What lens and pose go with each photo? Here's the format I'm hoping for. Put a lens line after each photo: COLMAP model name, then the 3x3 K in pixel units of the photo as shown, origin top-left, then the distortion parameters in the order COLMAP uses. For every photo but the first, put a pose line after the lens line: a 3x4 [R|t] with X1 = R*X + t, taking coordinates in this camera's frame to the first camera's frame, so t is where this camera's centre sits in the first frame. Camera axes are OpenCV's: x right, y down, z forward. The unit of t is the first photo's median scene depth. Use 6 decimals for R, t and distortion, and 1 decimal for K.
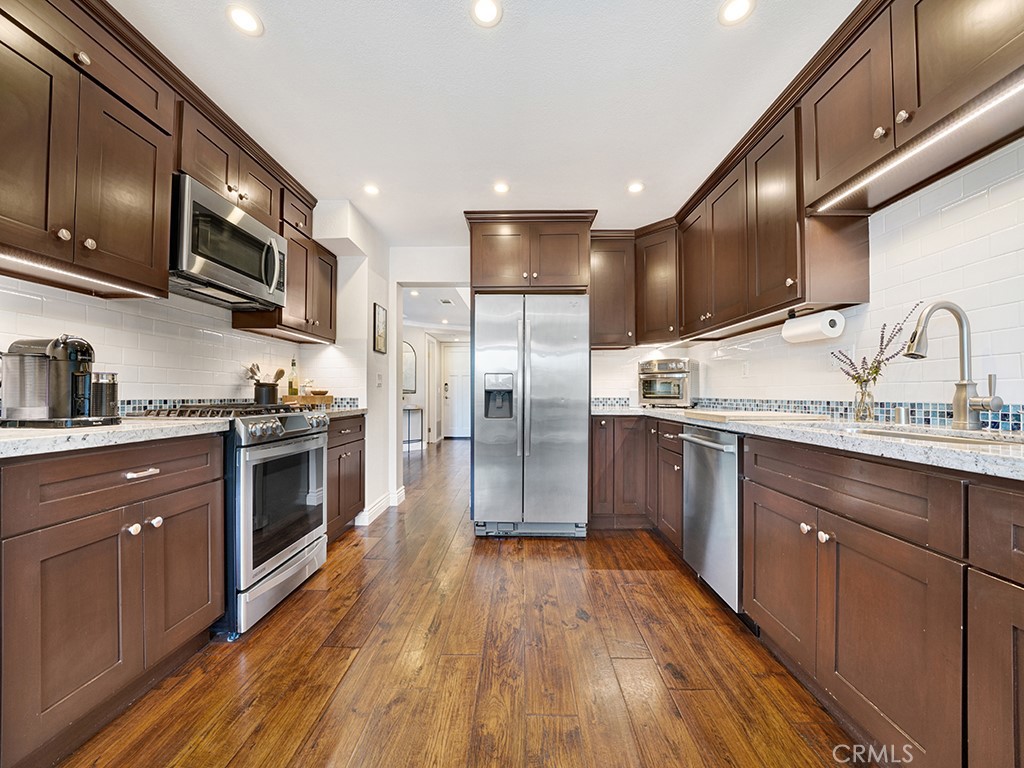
lens RADIAL K [[362.7, 0, 510.8], [0, 362.7, 389.5], [0, 0, 1]] dist [-0.016273, 0.000670]
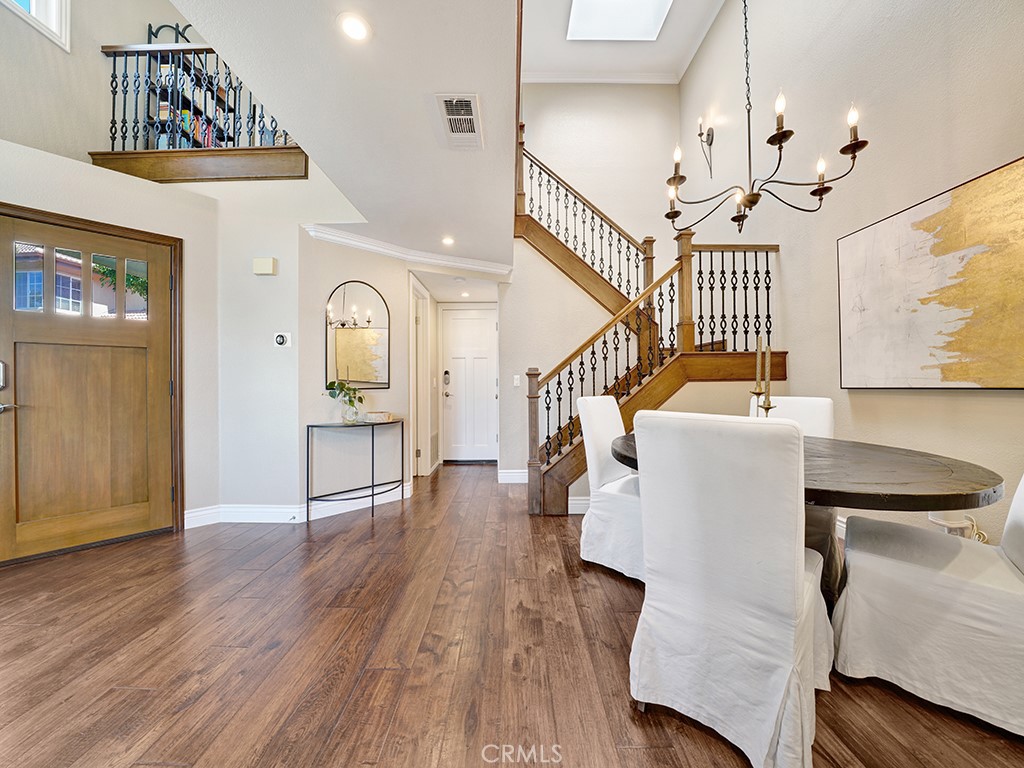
lens RADIAL K [[362.7, 0, 510.3], [0, 362.7, 383.7], [0, 0, 1]] dist [-0.016273, 0.000670]
pose [[0.999837, -0.001709, 0.017975, -0.089795], [0.001688, 0.999998, 0.001196, 0.003948], [-0.017977, -0.001166, 0.999838, 0.428562]]
